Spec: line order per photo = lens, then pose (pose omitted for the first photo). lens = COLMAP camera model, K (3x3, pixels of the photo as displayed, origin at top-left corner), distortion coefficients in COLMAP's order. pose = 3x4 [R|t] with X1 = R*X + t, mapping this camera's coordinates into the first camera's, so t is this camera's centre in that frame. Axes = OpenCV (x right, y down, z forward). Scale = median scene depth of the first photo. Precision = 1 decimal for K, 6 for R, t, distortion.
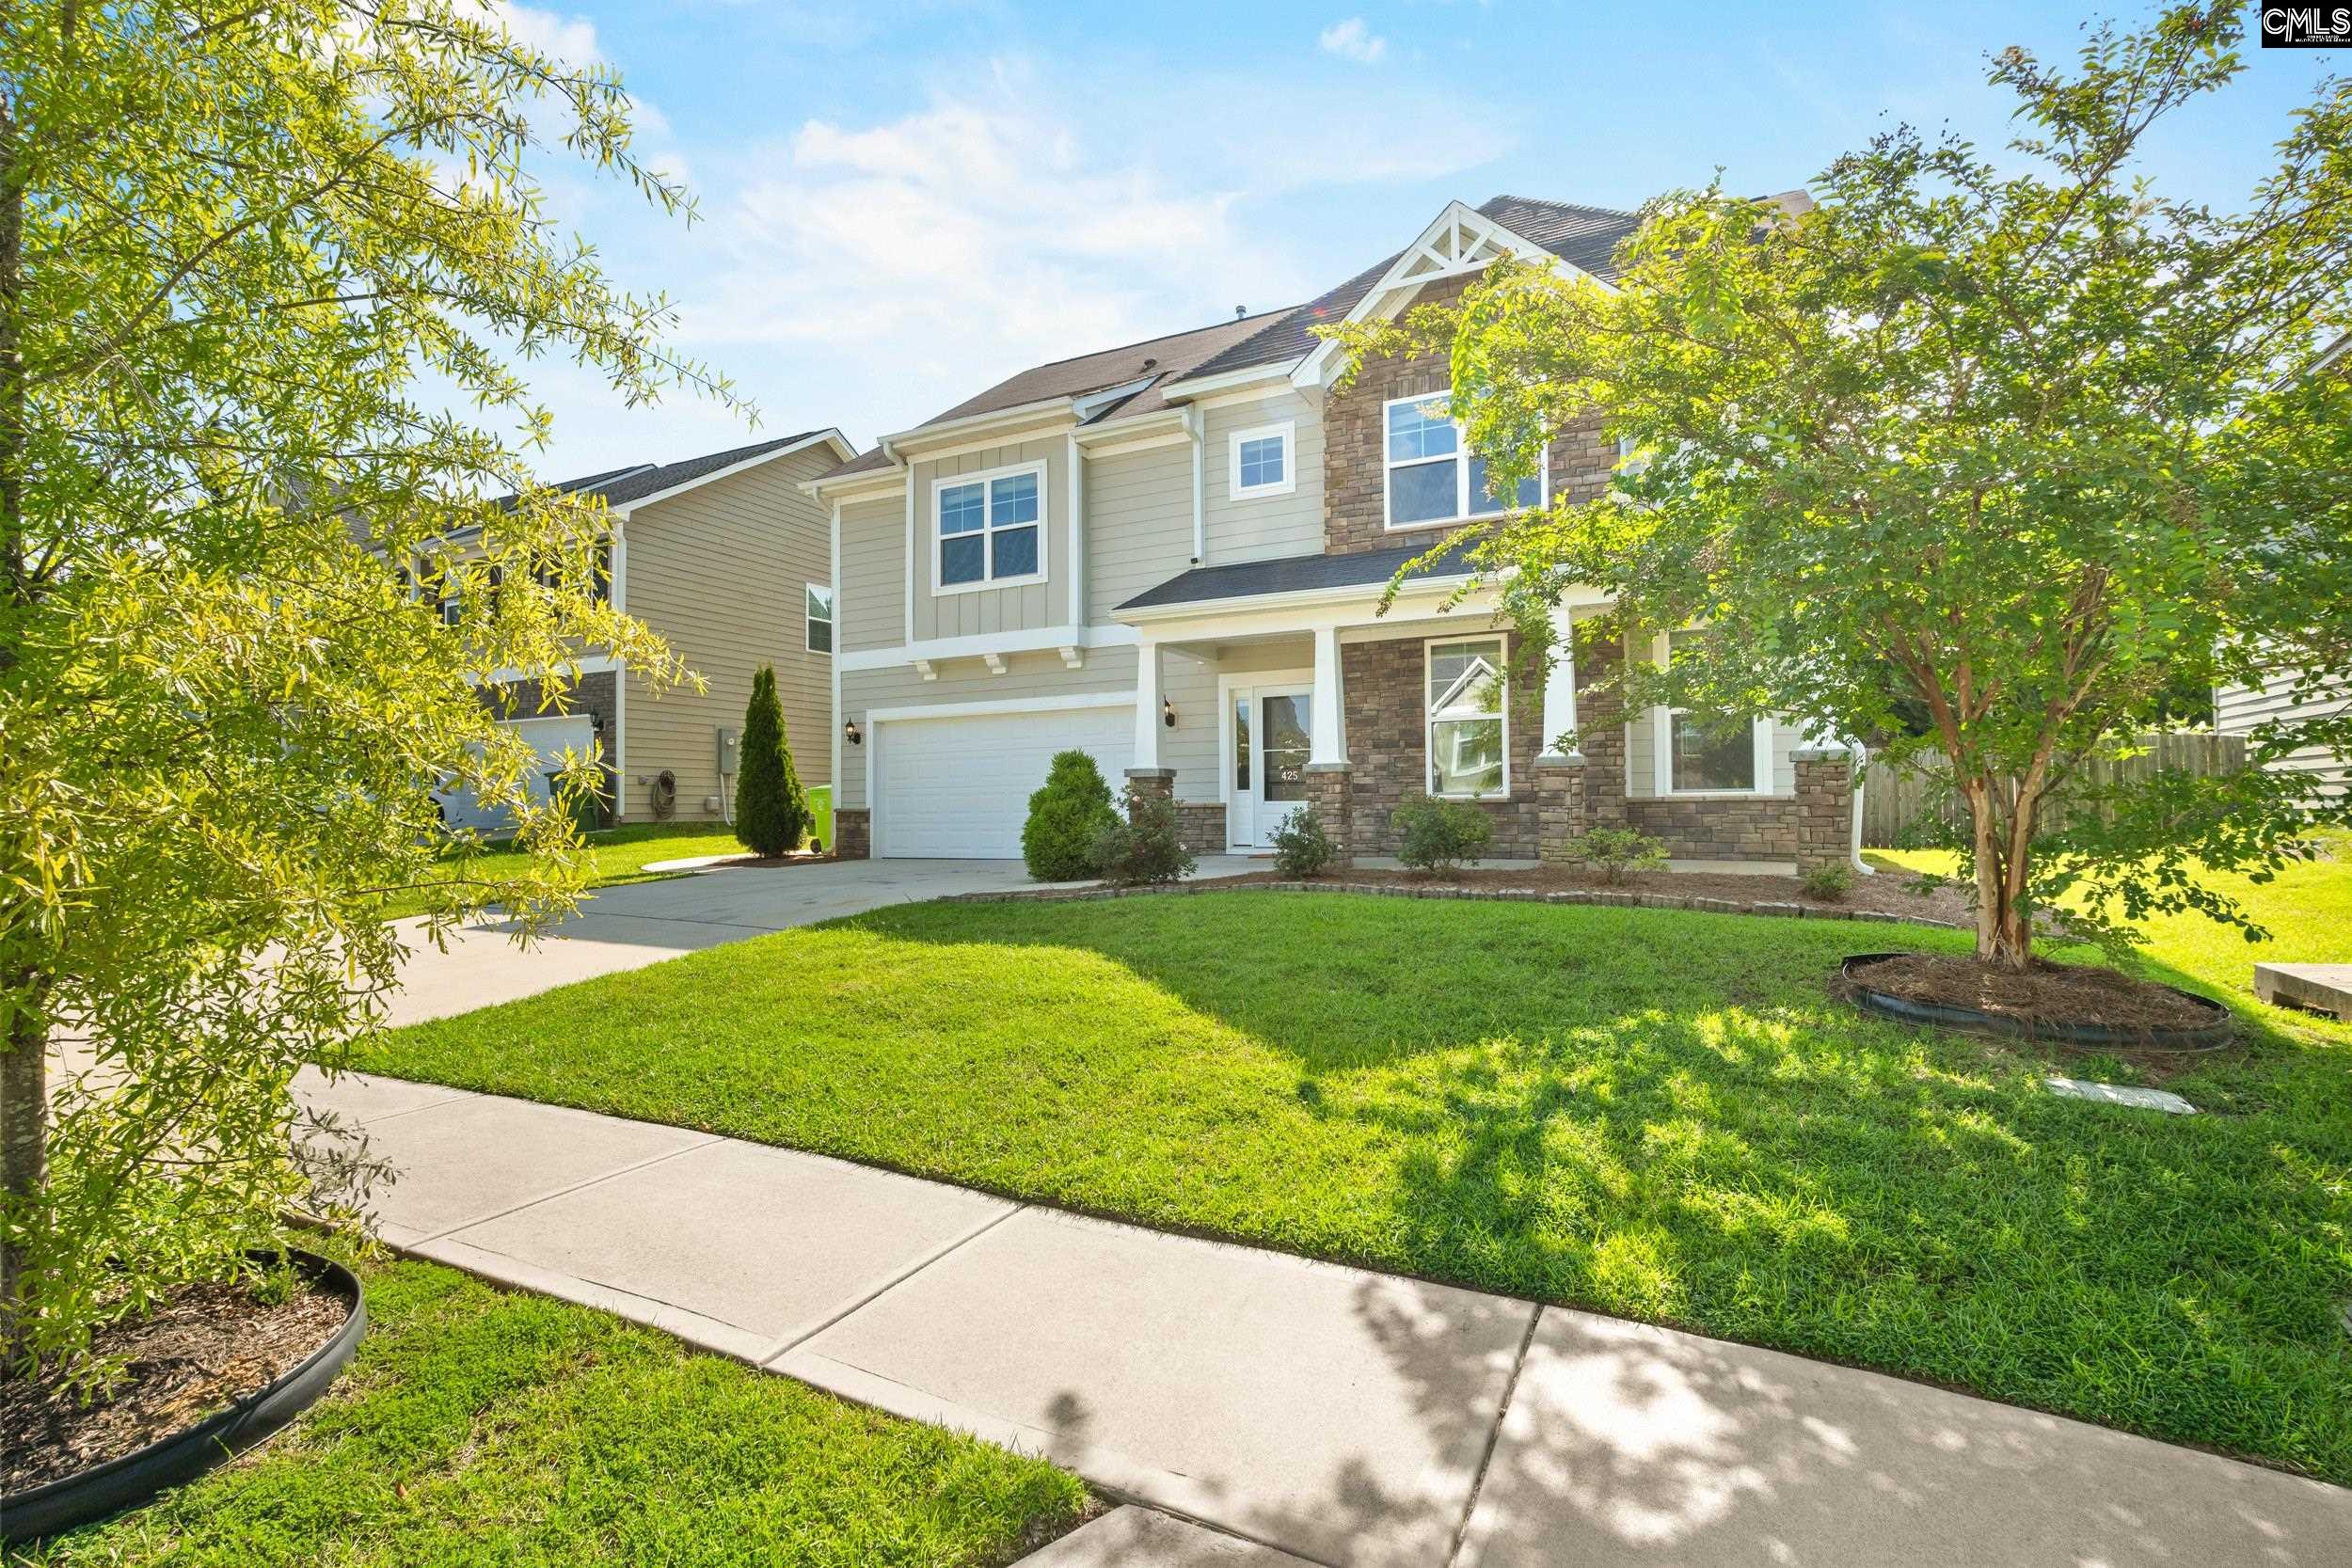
lens RADIAL K [[1078.6, 0, 1165.2], [0, 1078.6, 785.5], [0, 0, 1]] dist [-0.005181, -0.000052]
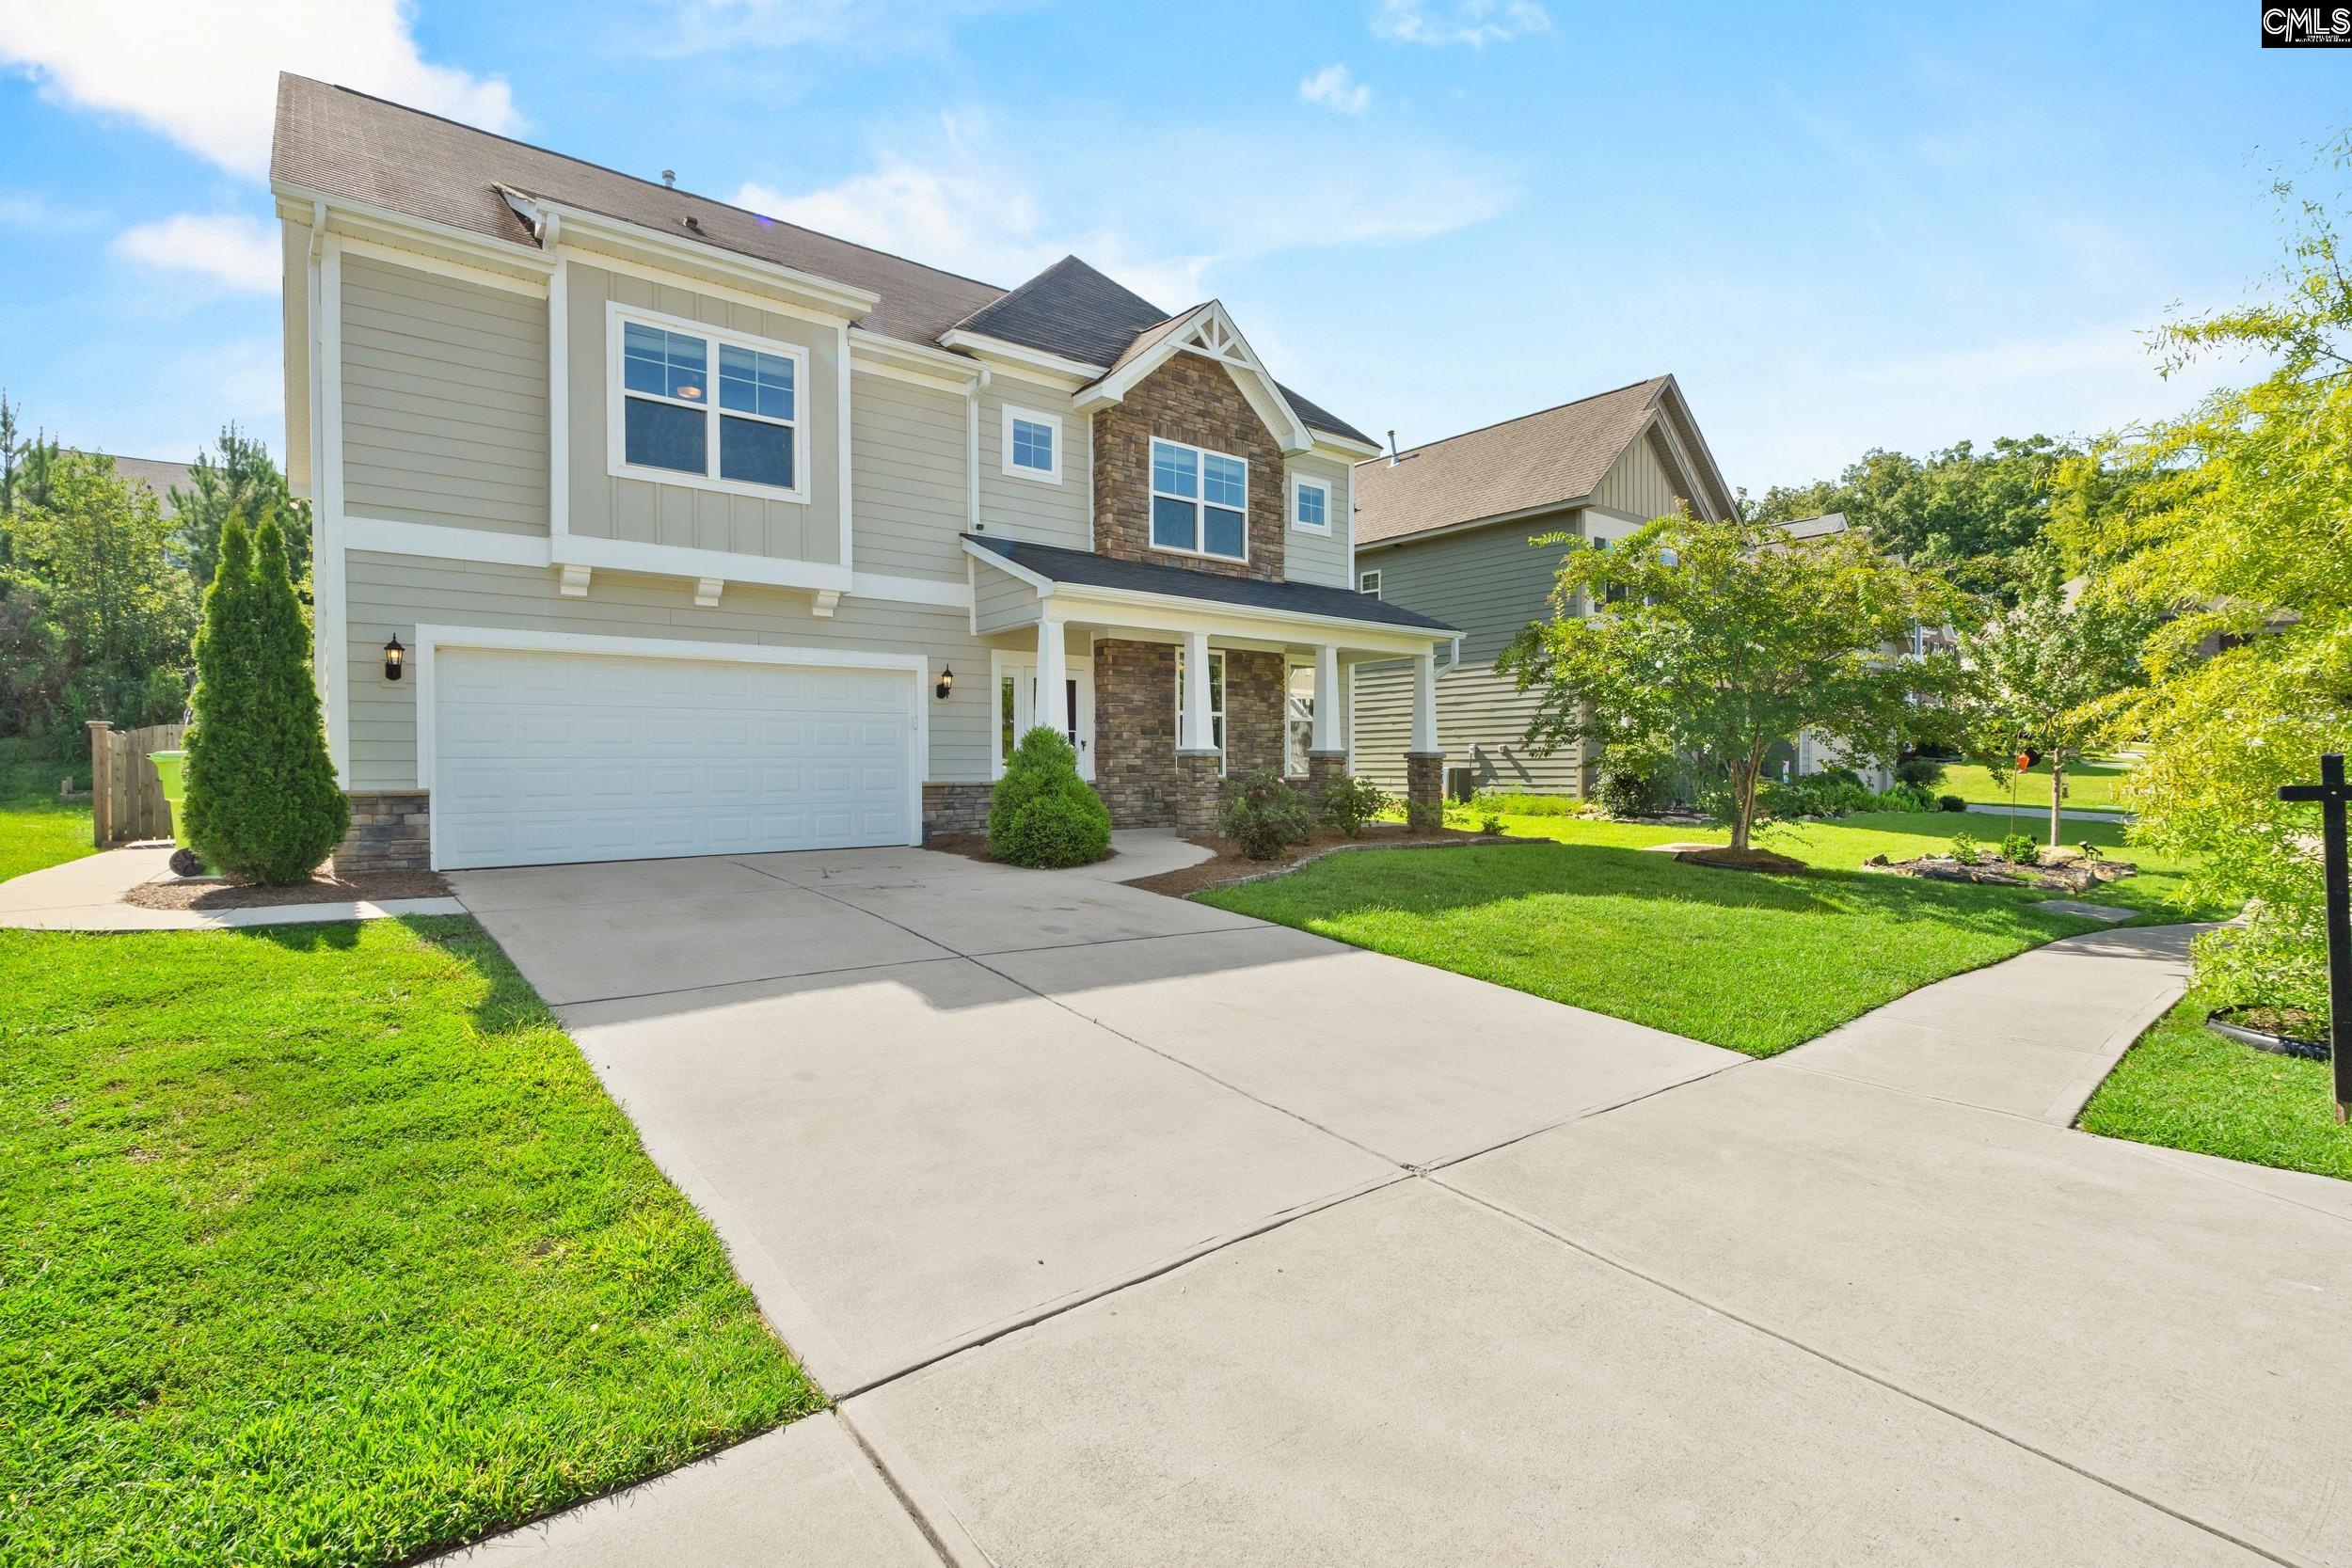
lens RADIAL K [[1078.6, 0, 1170.8], [0, 1078.6, 787.1], [0, 0, 1]] dist [-0.005181, -0.000052]
pose [[0.419048, -0.004005, 0.907955, -0.719478], [-0.018530, 0.999744, 0.012962, 0.005035], [-0.907775, -0.022256, 0.418866, 0.417069]]
